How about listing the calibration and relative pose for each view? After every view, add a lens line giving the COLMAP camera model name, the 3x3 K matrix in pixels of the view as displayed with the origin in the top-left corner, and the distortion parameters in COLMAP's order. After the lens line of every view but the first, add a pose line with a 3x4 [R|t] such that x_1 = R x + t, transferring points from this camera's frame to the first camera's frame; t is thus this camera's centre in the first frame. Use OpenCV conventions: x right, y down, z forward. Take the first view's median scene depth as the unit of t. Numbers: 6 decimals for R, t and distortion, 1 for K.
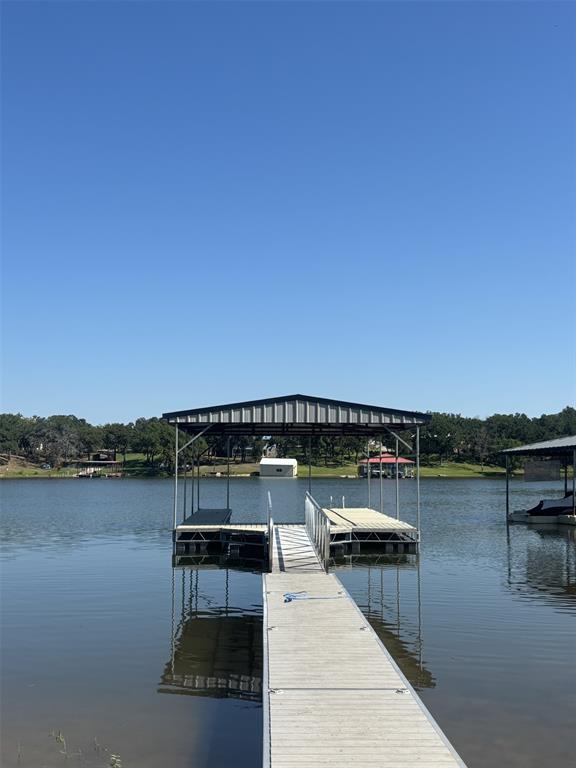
lens RADIAL K [[940.6, 0, 288.0], [0, 940.6, 384.0], [0, 0, 1]] dist [0.251734, -1.099570]
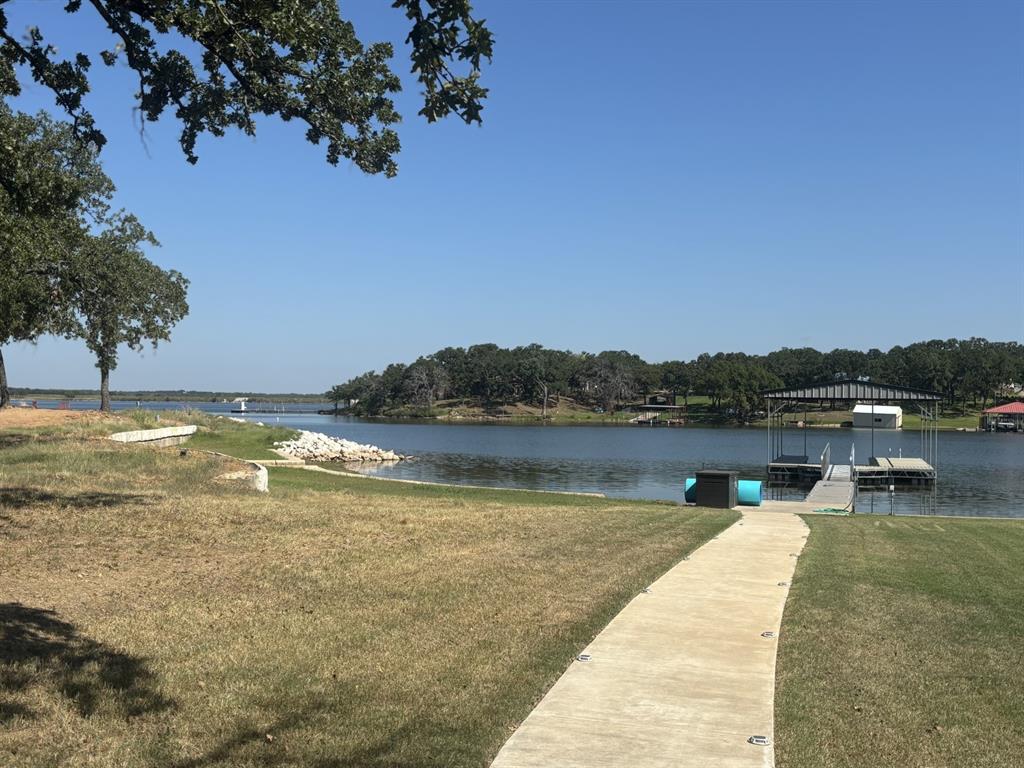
lens RADIAL K [[1254.2, 0, 511.3], [0, 1254.2, 385.3], [0, 0, 1]] dist [0.251734, -1.099570]
pose [[0.955659, 0.008686, -0.294347, 0.010178], [0.011362, 0.997733, 0.066332, -0.013781], [0.294255, -0.066735, 0.953394, -0.125933]]
